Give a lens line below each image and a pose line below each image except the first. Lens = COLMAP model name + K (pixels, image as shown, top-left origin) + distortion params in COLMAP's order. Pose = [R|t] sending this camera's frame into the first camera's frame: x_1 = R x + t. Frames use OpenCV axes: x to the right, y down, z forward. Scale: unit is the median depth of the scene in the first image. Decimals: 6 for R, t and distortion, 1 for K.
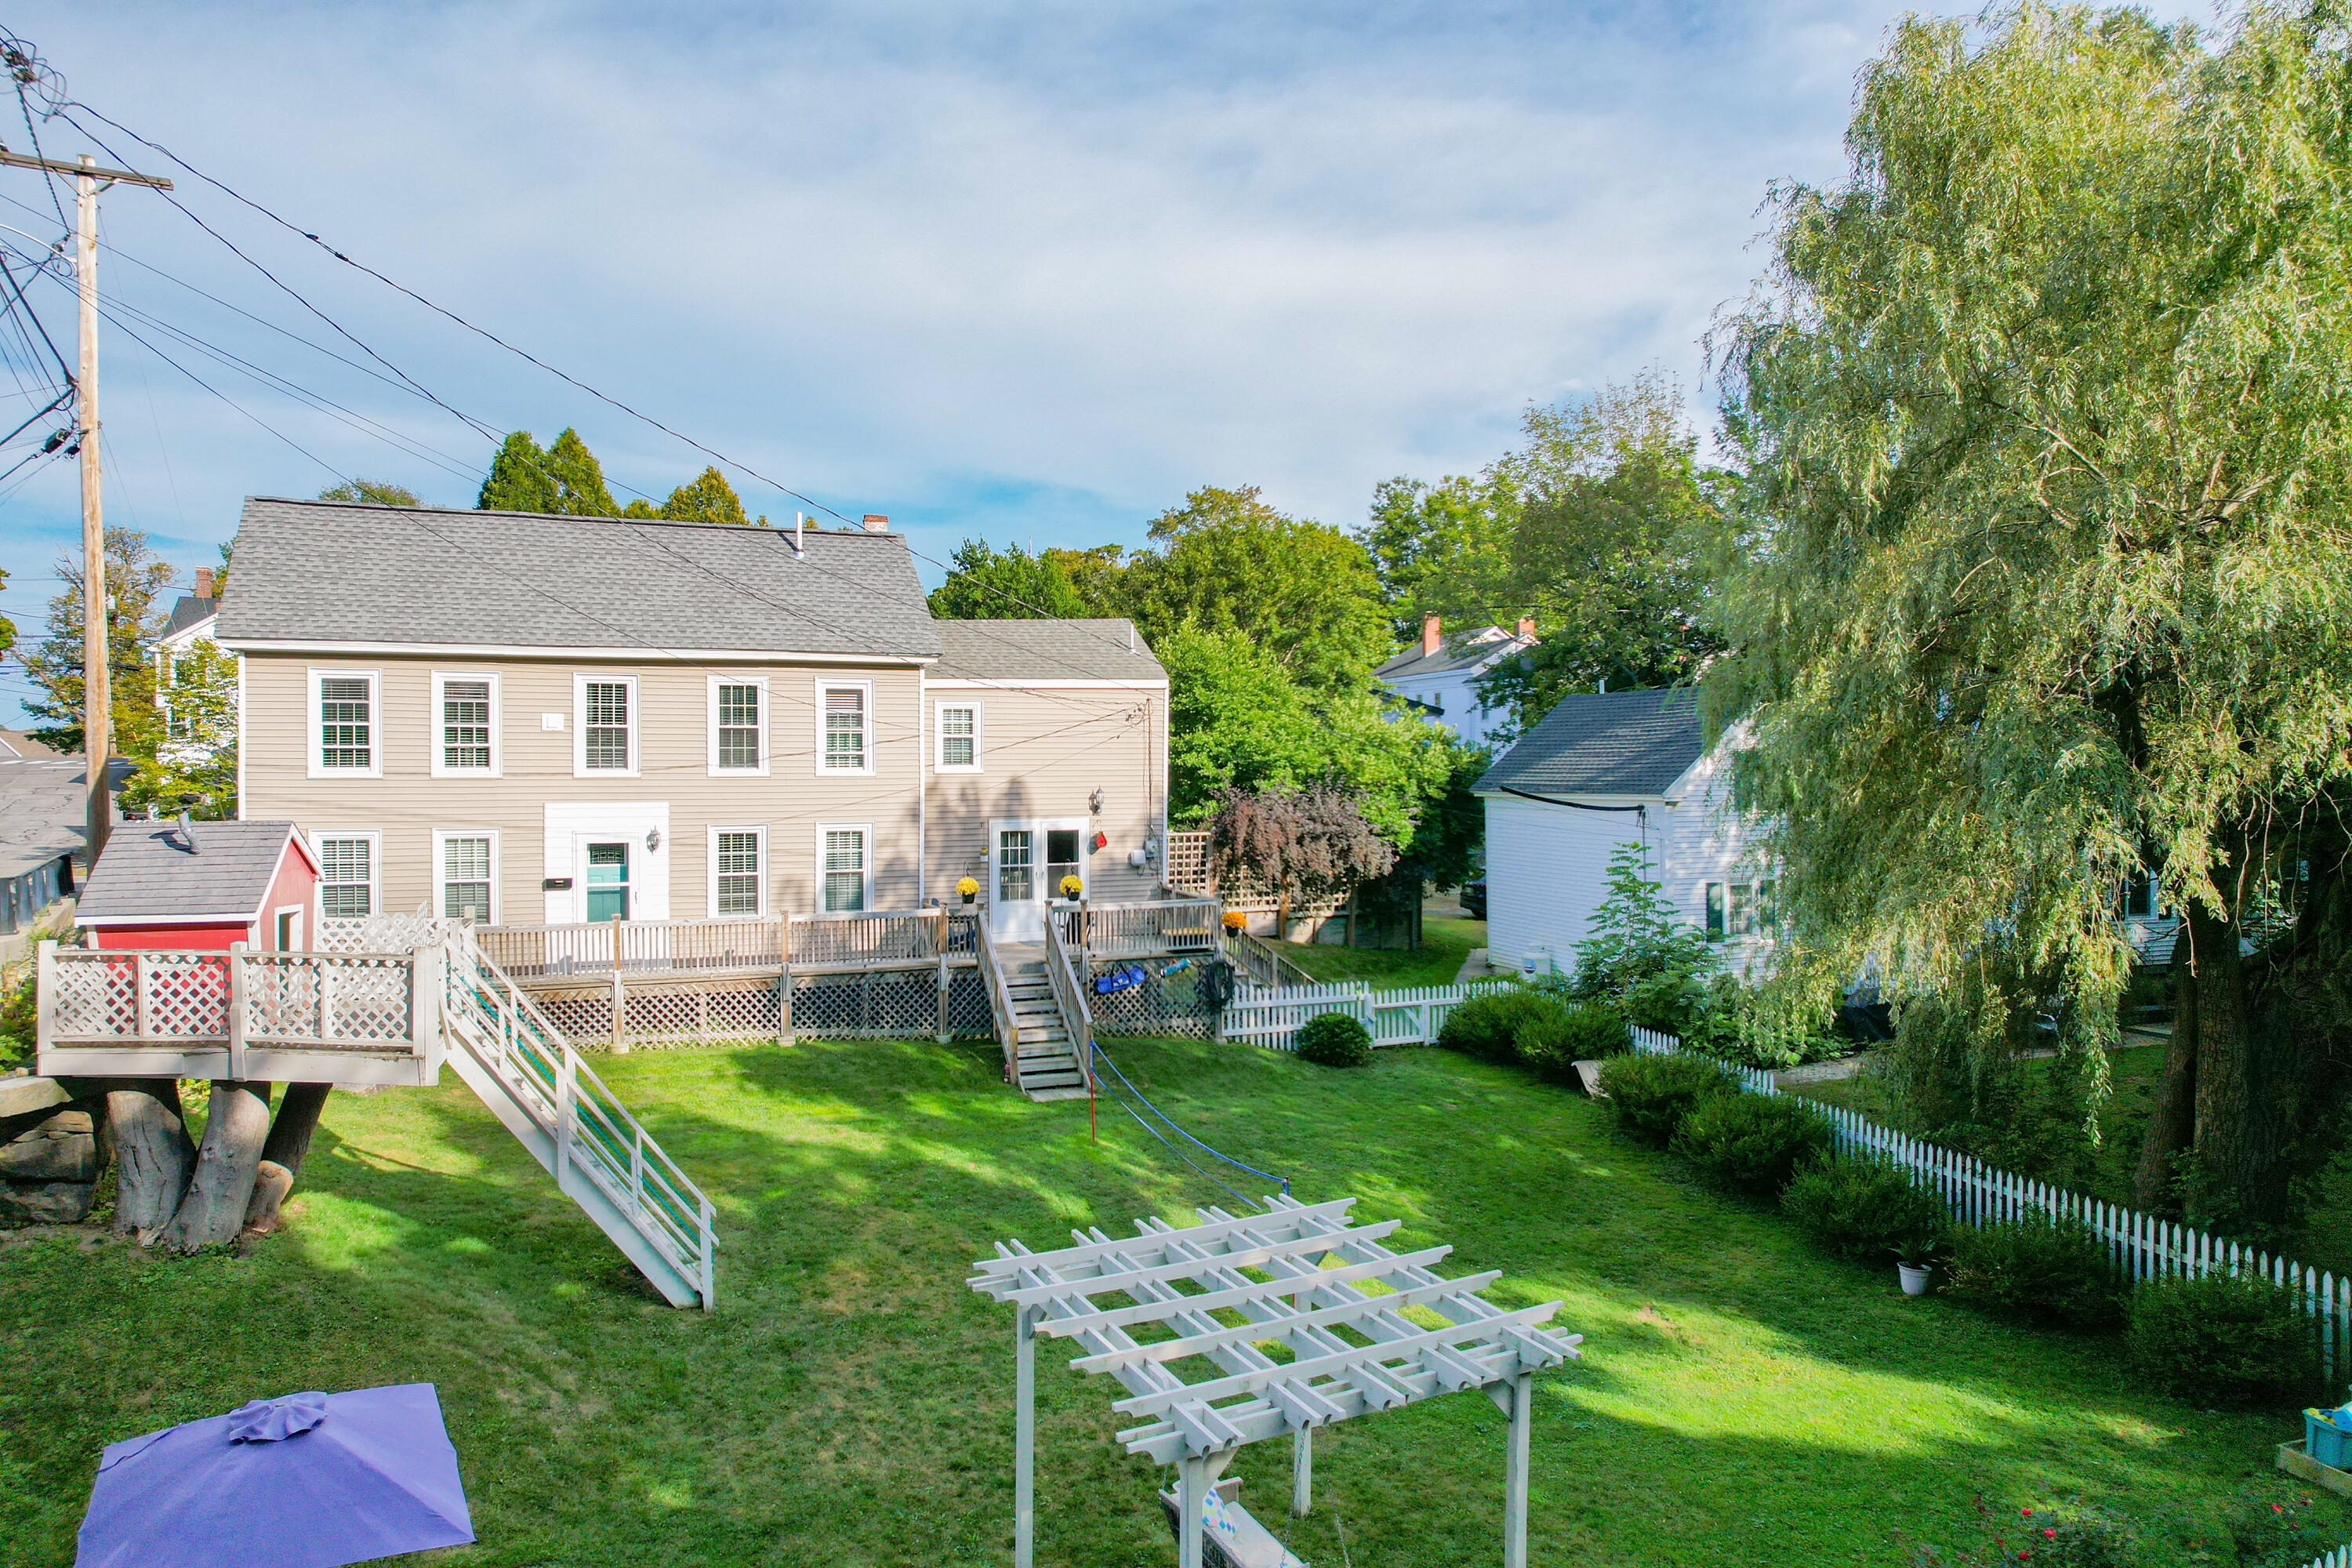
lens RADIAL K [[1502.7, 0, 1164.5], [0, 1502.7, 767.2], [0, 0, 1]] dist [-0.064665, 0.053490]
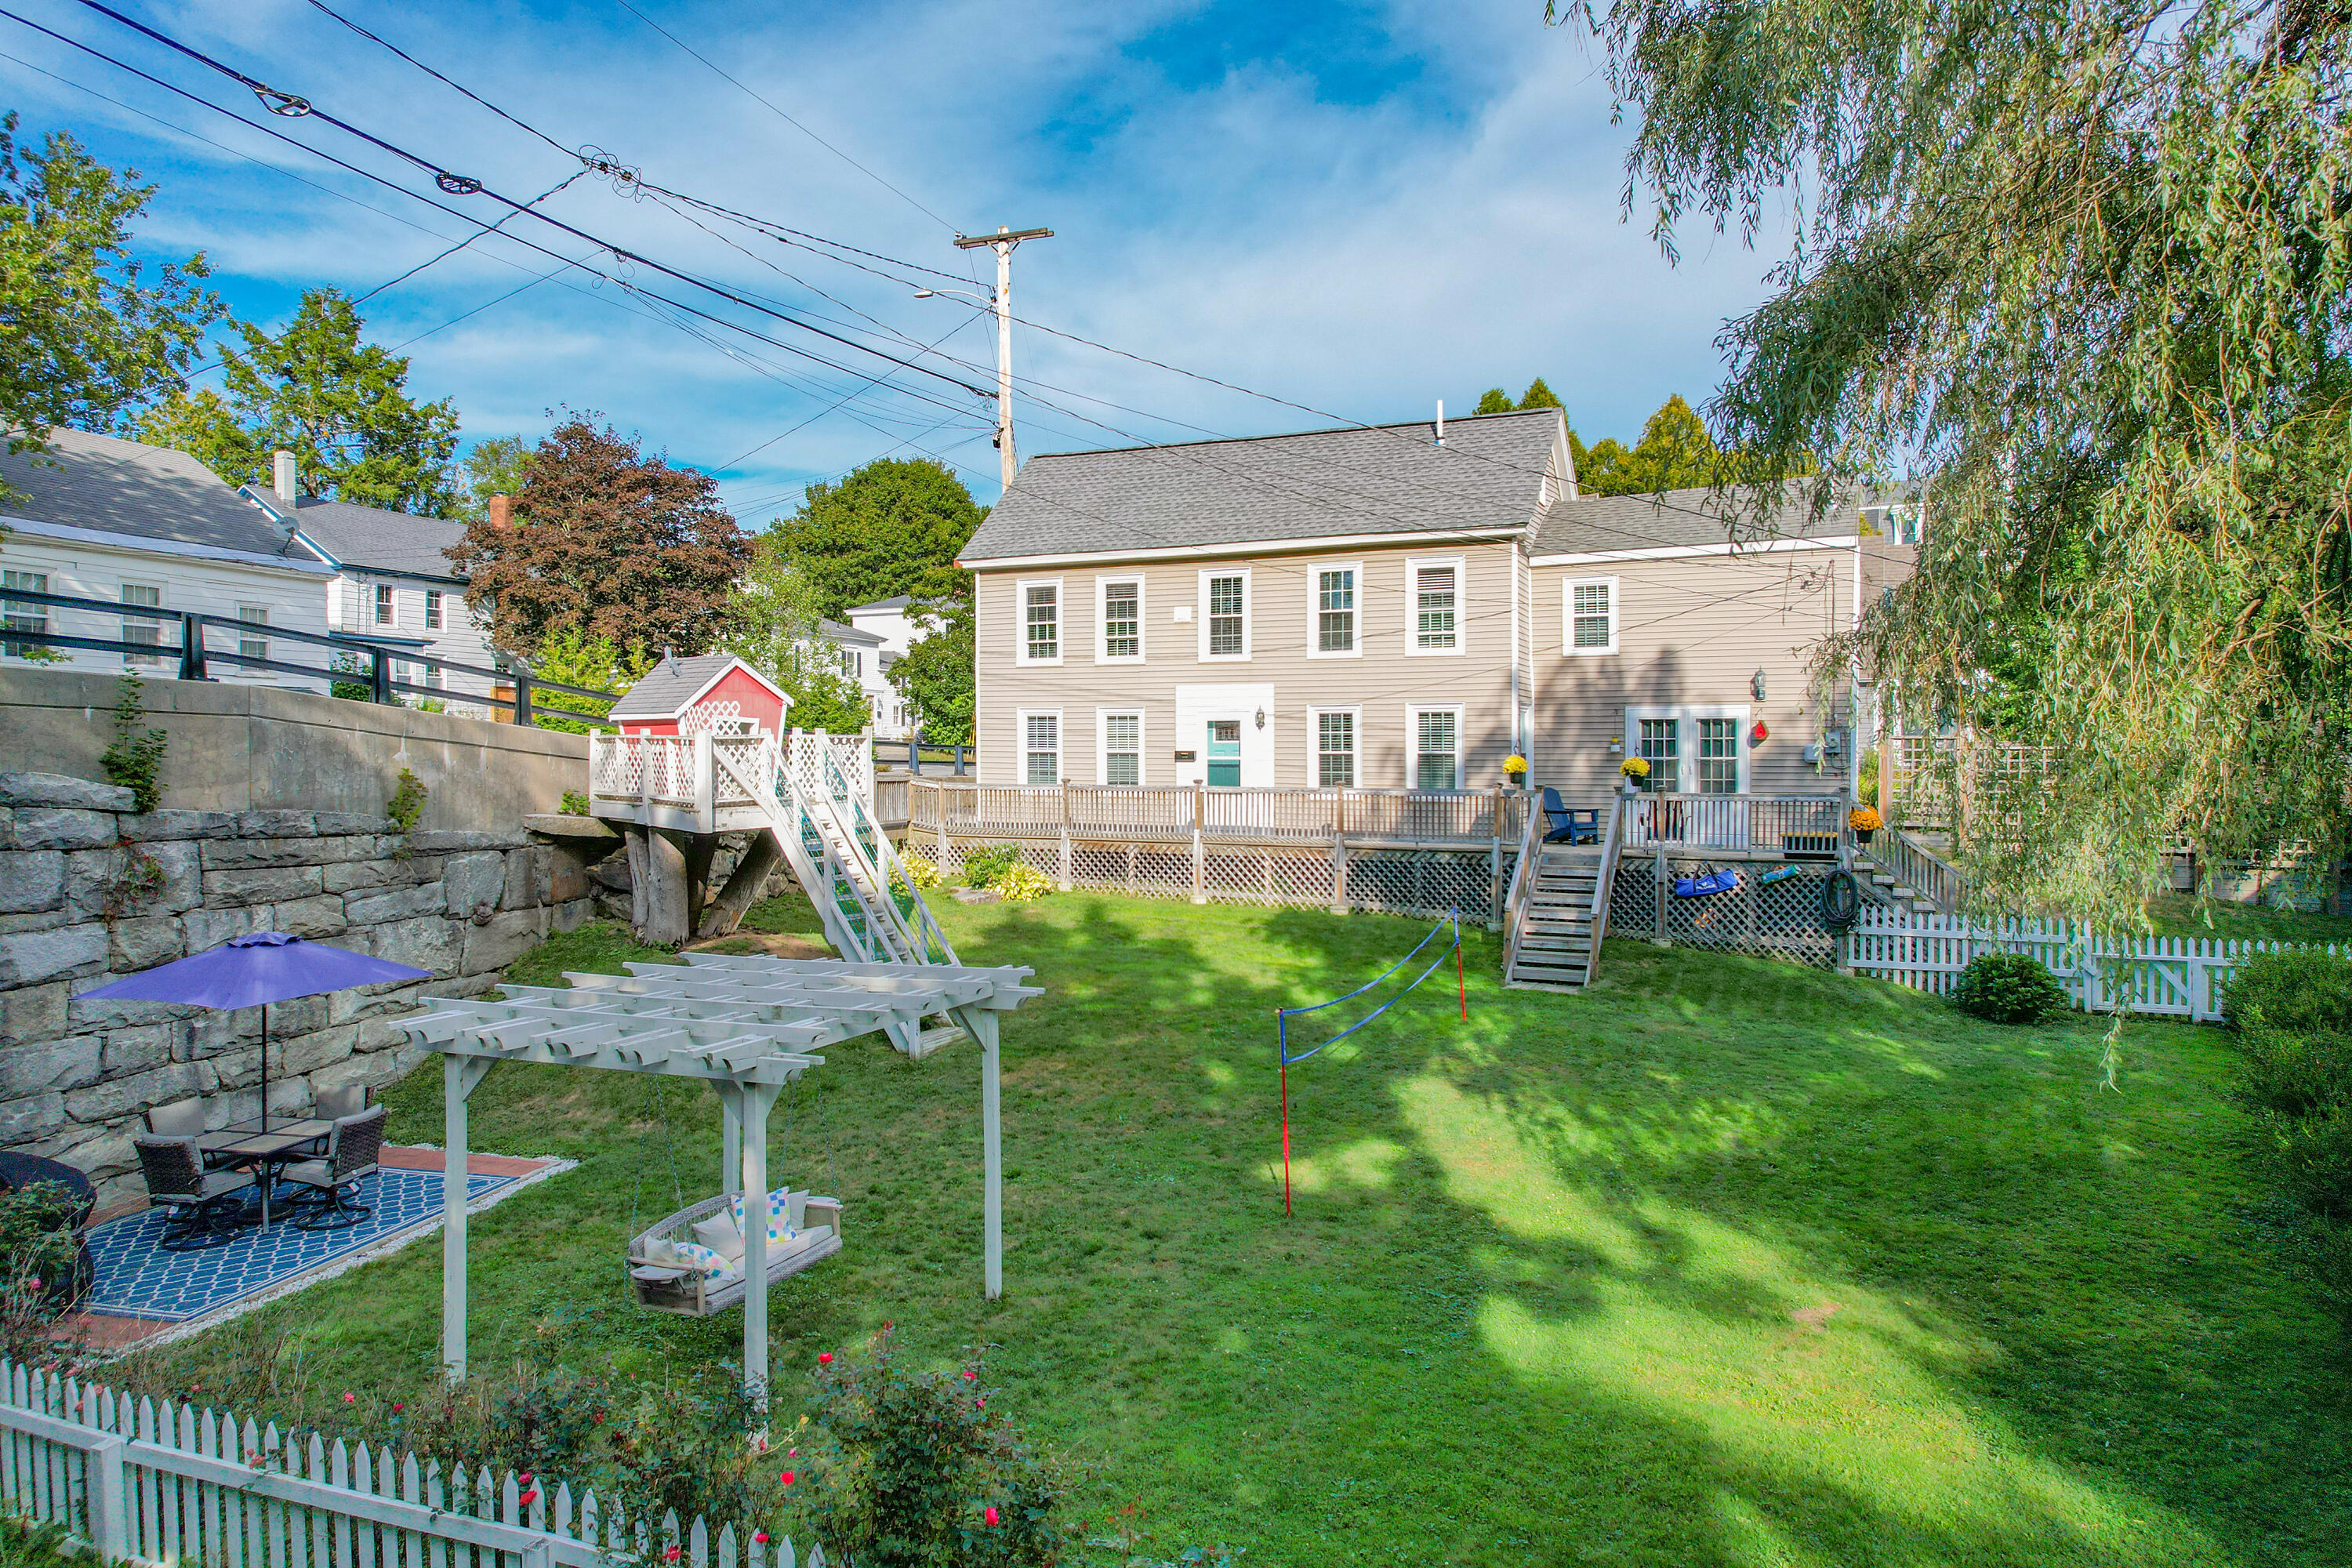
lens RADIAL K [[1502.7, 0, 1165.4], [0, 1502.7, 784.6], [0, 0, 1]] dist [-0.064665, 0.053490]
pose [[0.664625, 0.017855, -0.746964, 0.420885], [-0.004934, 0.999798, 0.019508, 0.074239], [0.747161, -0.009280, 0.664578, 0.214773]]
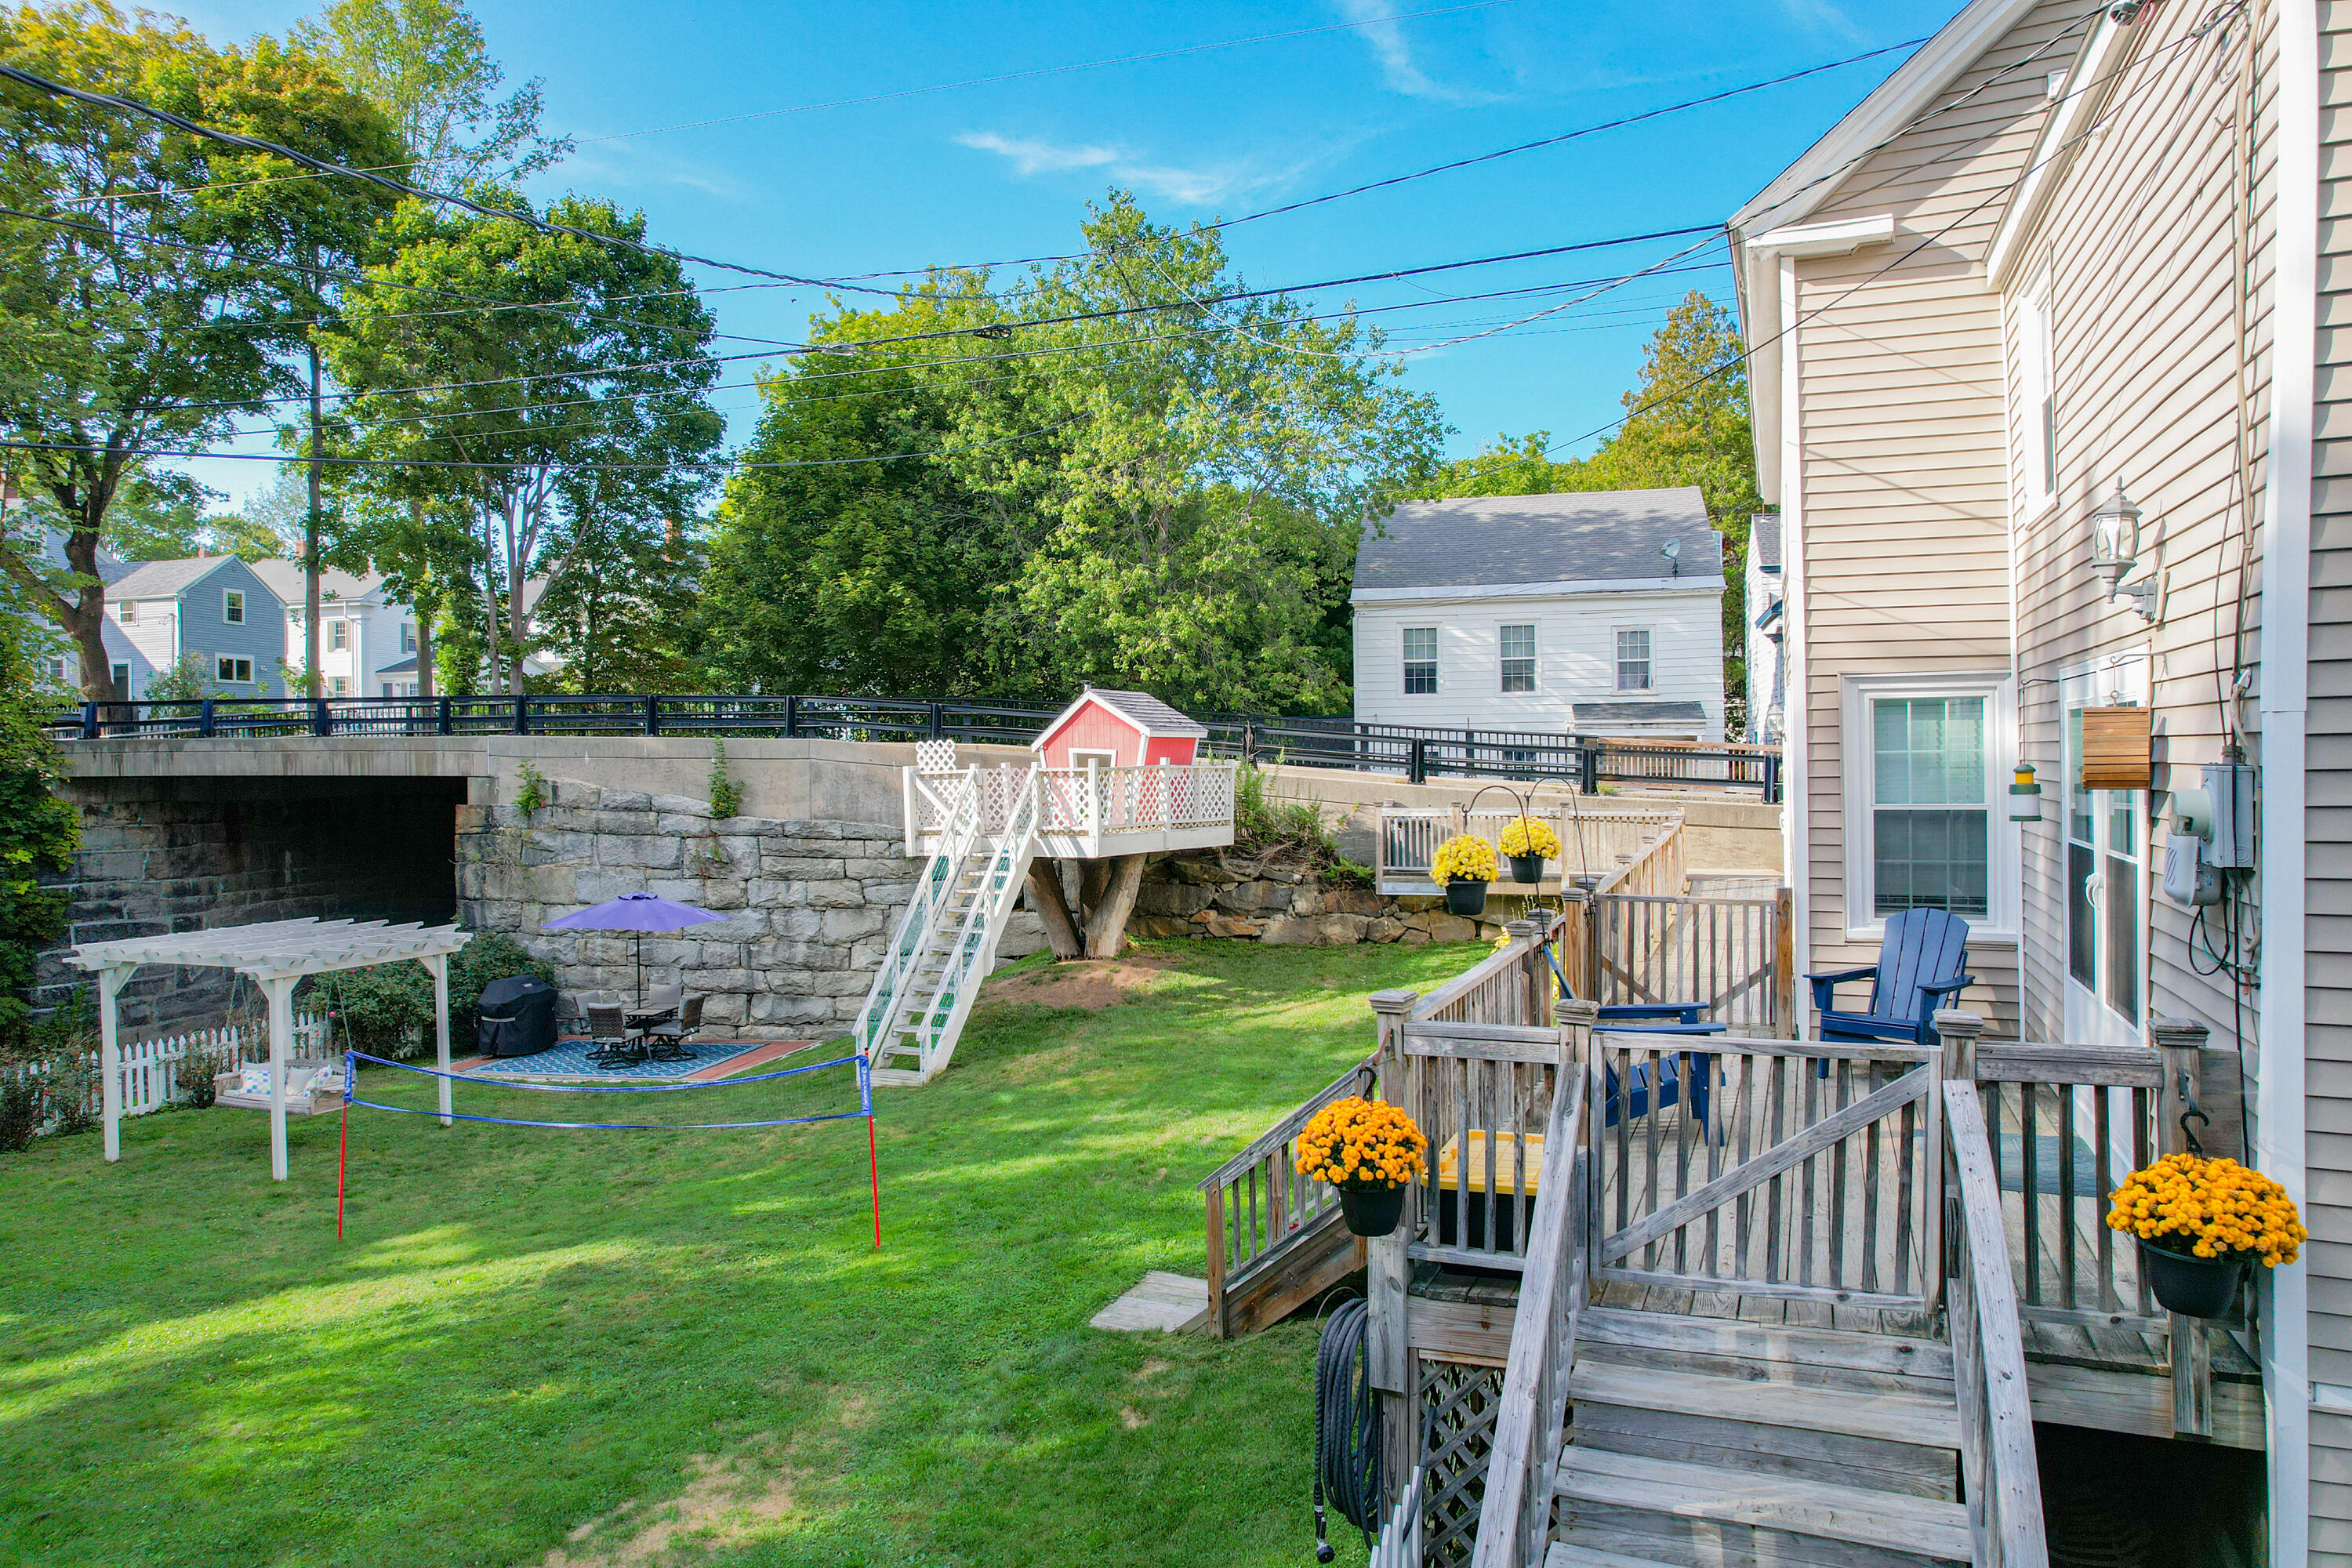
lens RADIAL K [[1502.7, 0, 1158.0], [0, 1502.7, 772.3], [0, 0, 1]] dist [-0.064665, 0.053490]
pose [[-0.715784, 0.018416, -0.698079, 0.220818], [0.009718, 0.999818, 0.016412, 0.053873], [0.698254, 0.004964, -0.715833, 1.210128]]
